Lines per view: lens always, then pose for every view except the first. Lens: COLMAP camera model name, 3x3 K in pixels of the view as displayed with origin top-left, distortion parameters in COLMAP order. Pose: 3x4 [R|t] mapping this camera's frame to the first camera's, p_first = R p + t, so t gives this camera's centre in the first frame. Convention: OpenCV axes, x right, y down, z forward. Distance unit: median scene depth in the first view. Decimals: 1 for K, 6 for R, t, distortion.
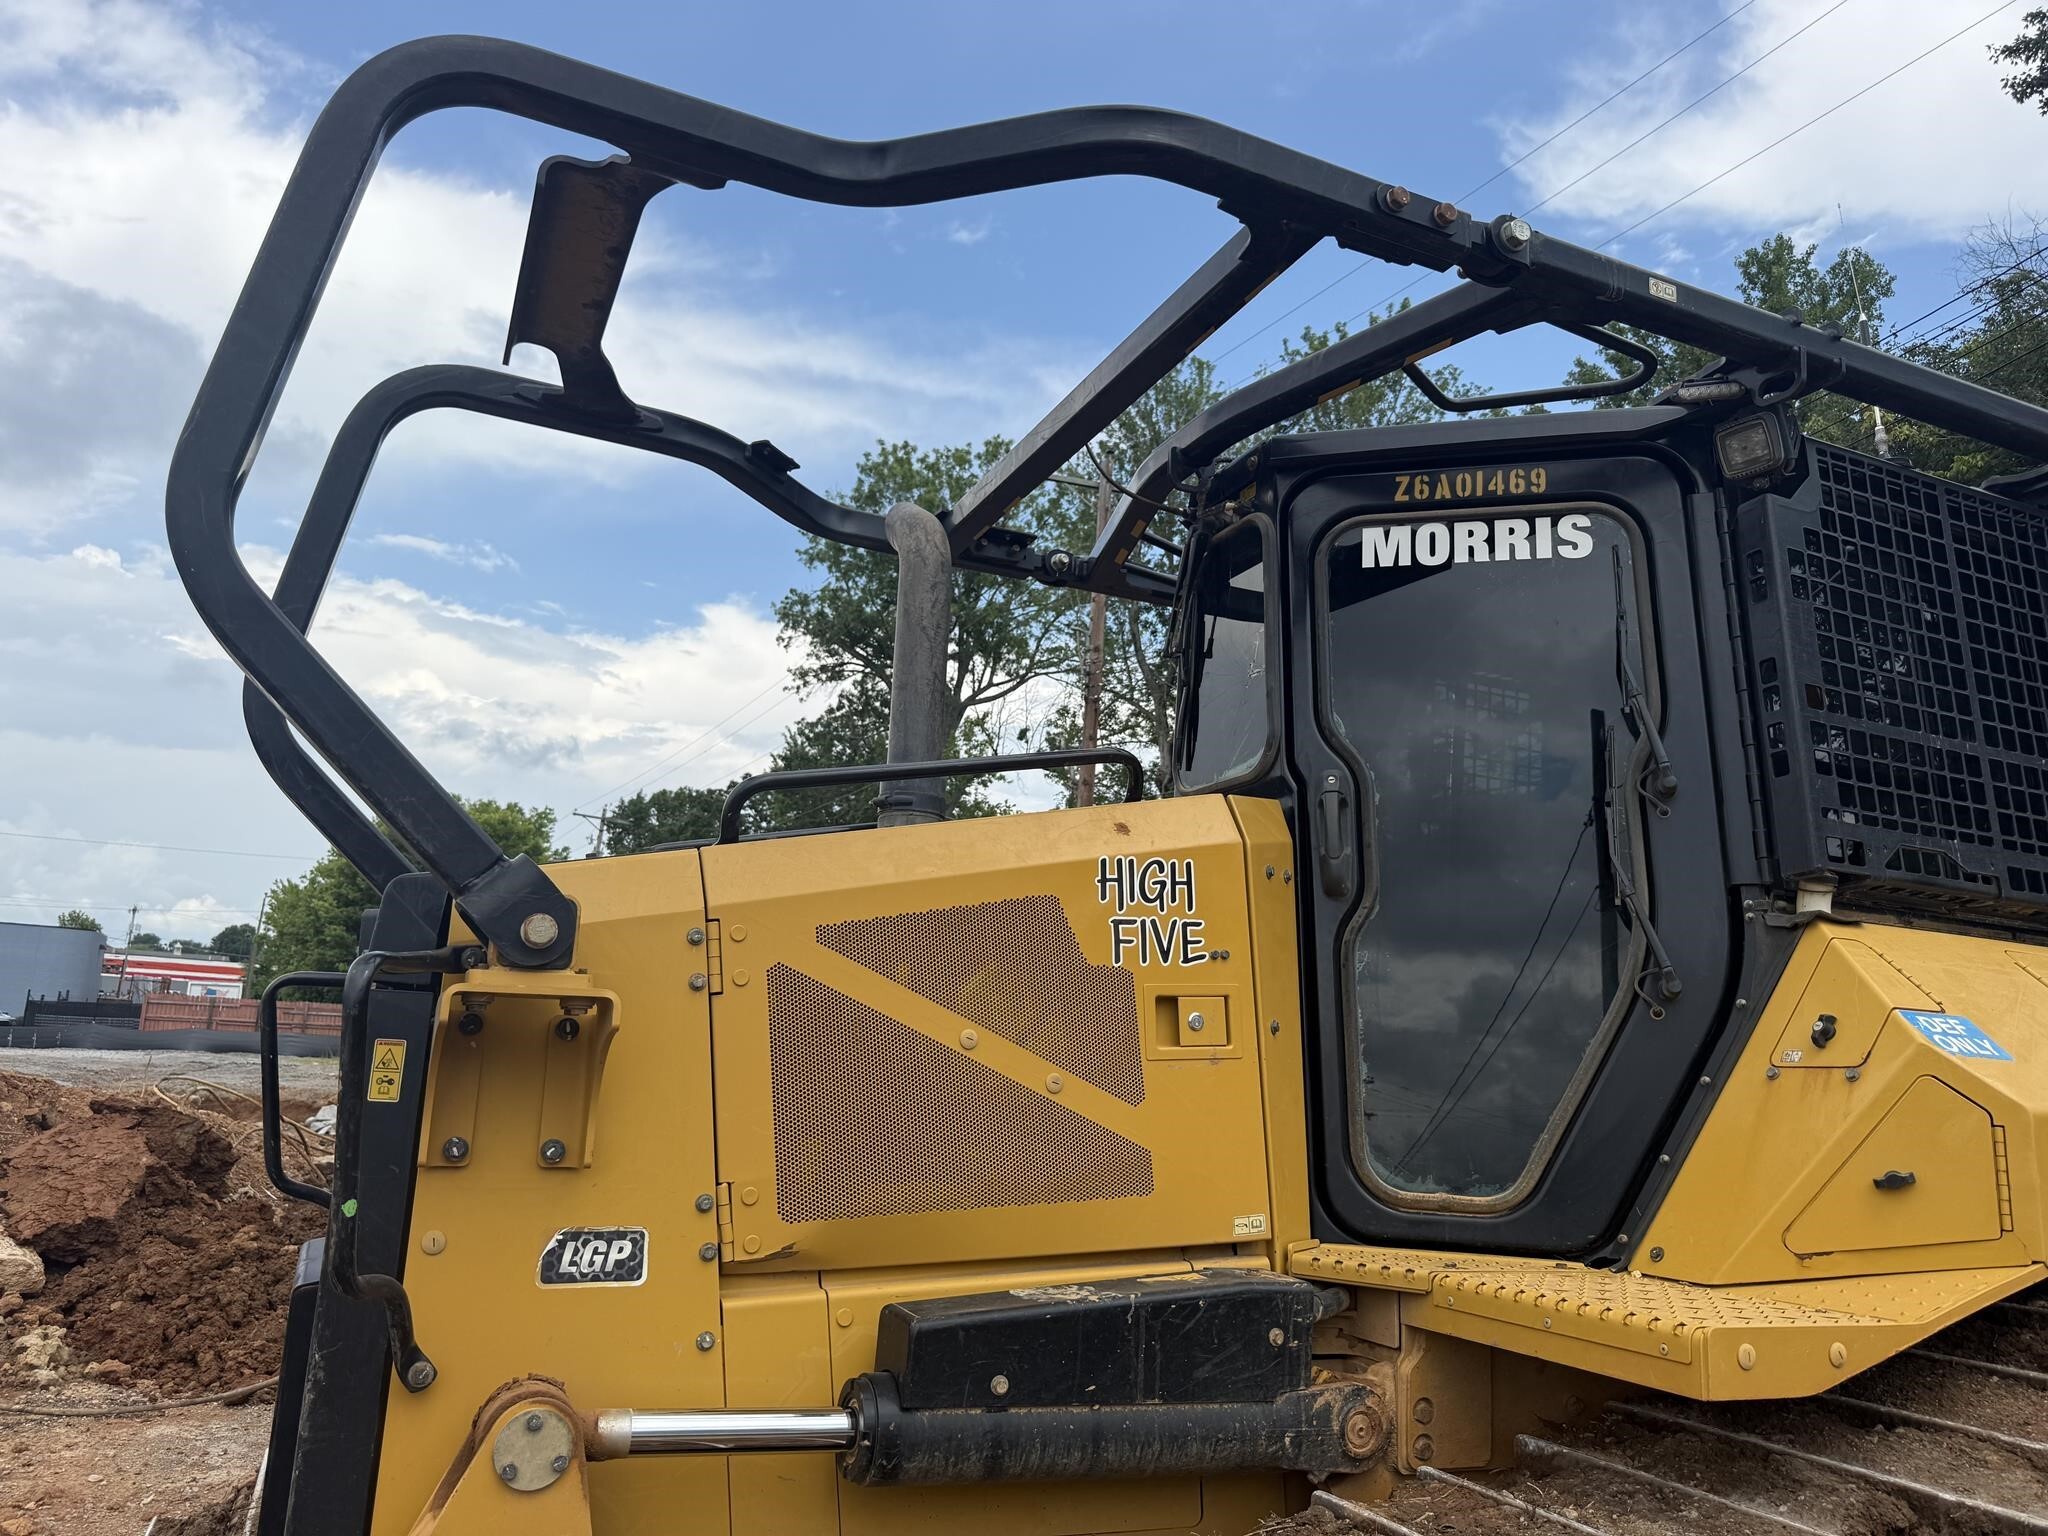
lens RADIAL K [[1448.6, 0, 1024.3], [0, 1448.6, 774.0], [0, 0, 1]] dist [0.033570, -0.048409]
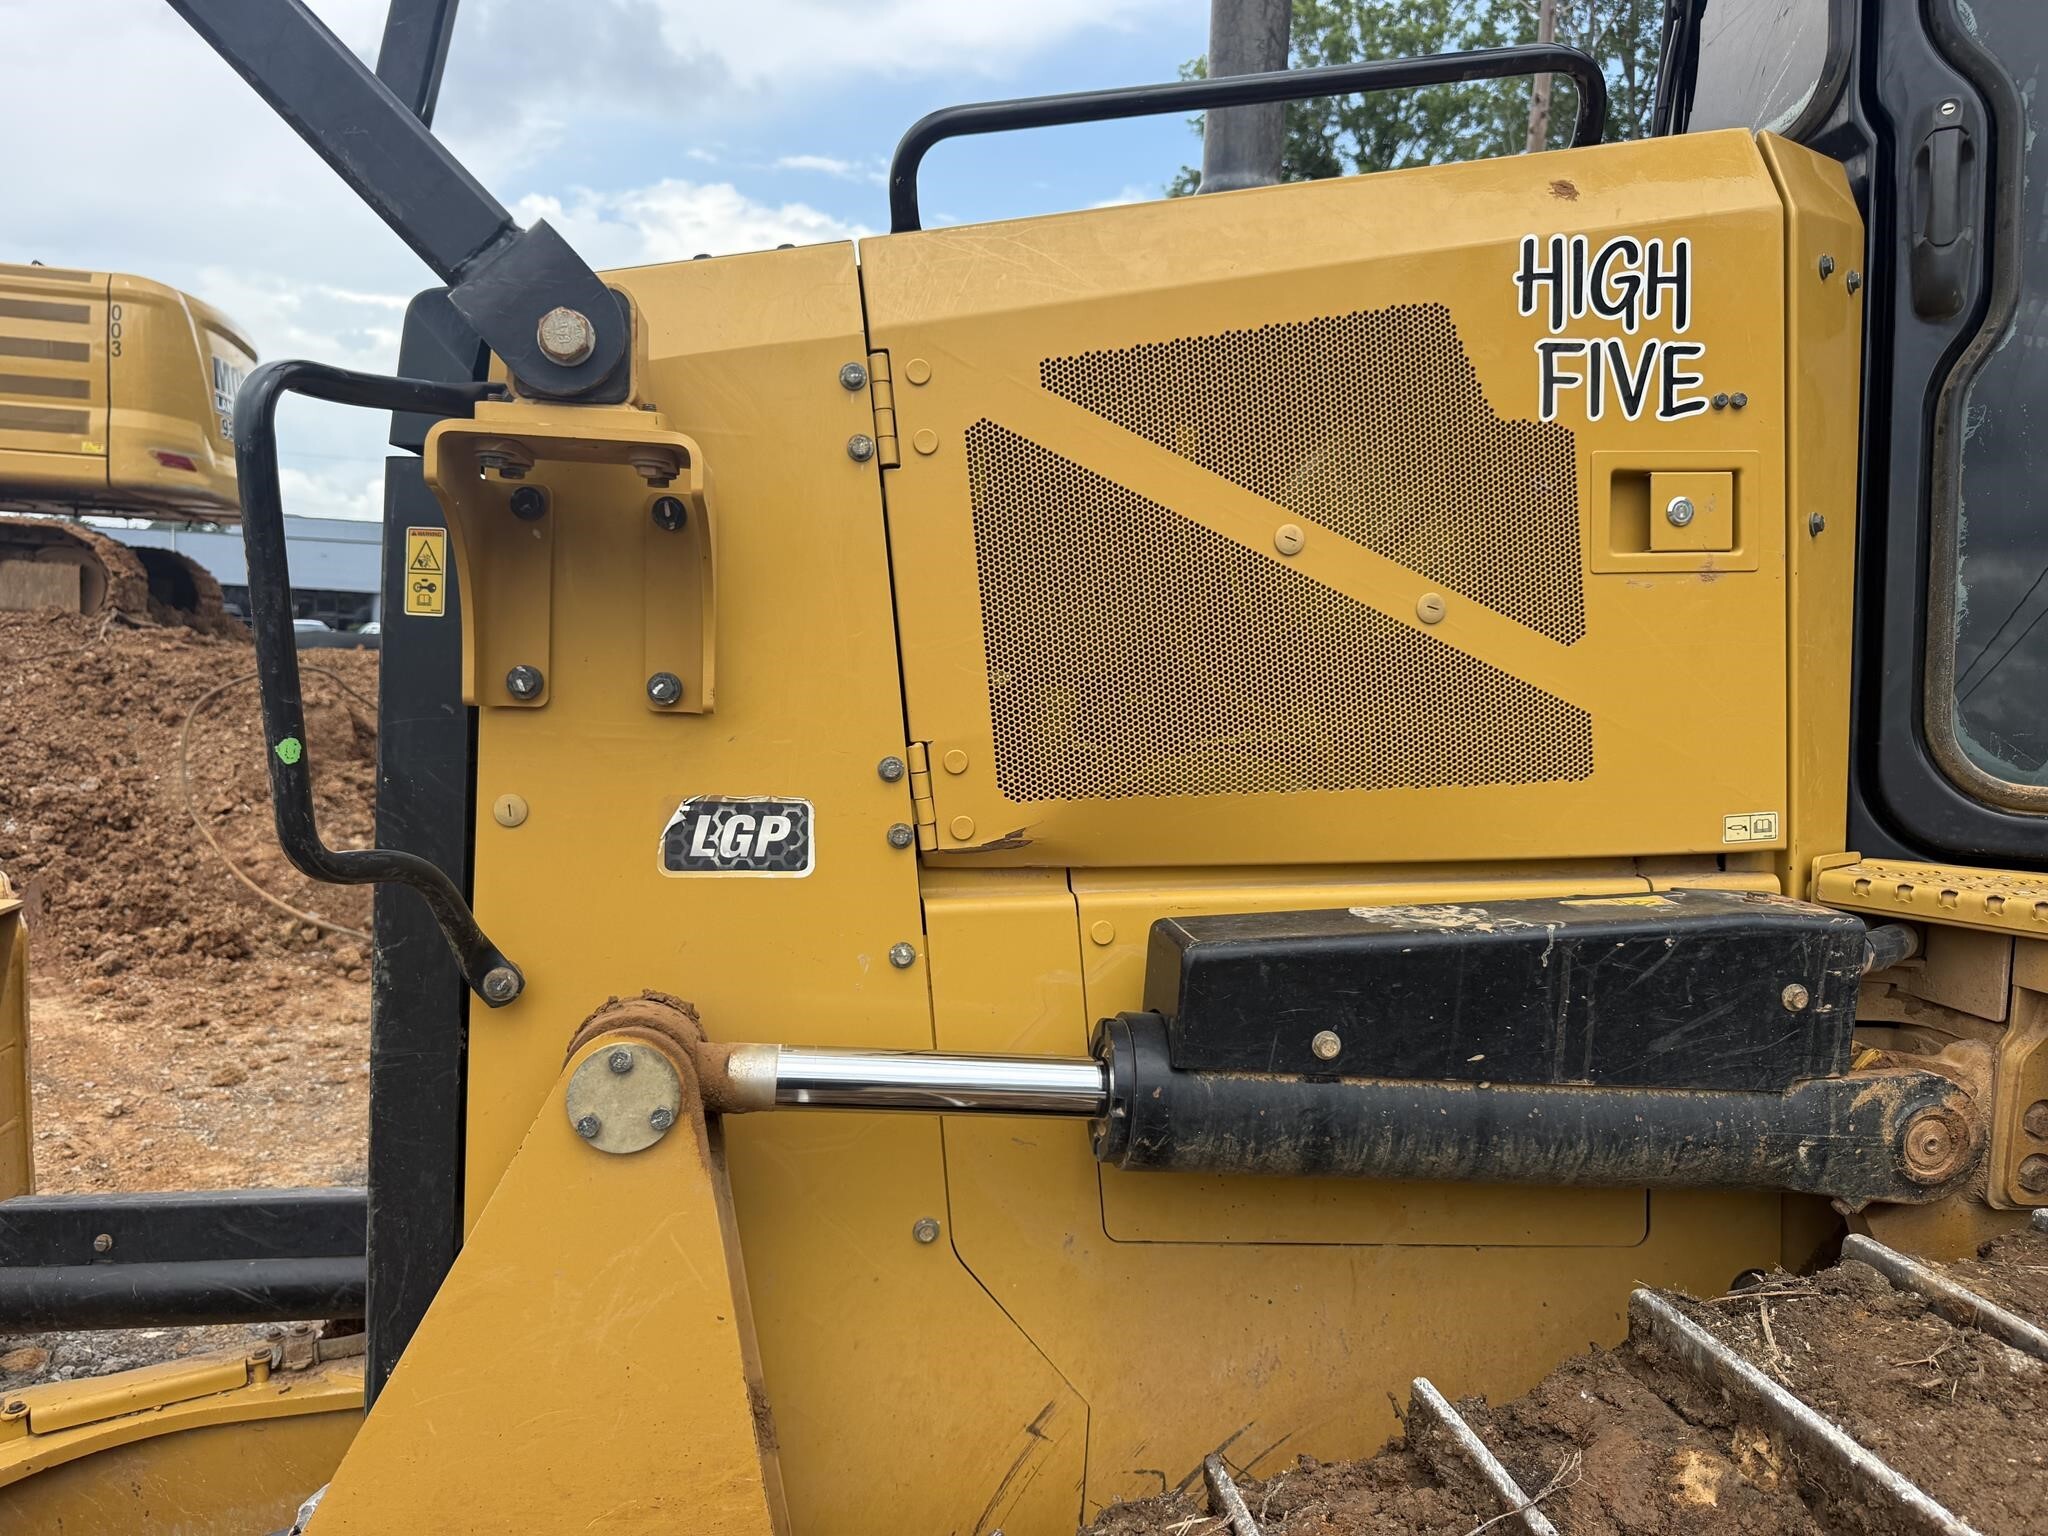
lens RADIAL K [[1453.9, 0, 1003.8], [0, 1453.9, 779.6], [0, 0, 1]] dist [0.044642, -0.058095]
pose [[0.957768, 0.019823, -0.286859, 0.024026], [0.056230, 0.965448, 0.254456, 0.105736], [0.281992, -0.259840, 0.923561, 0.312480]]
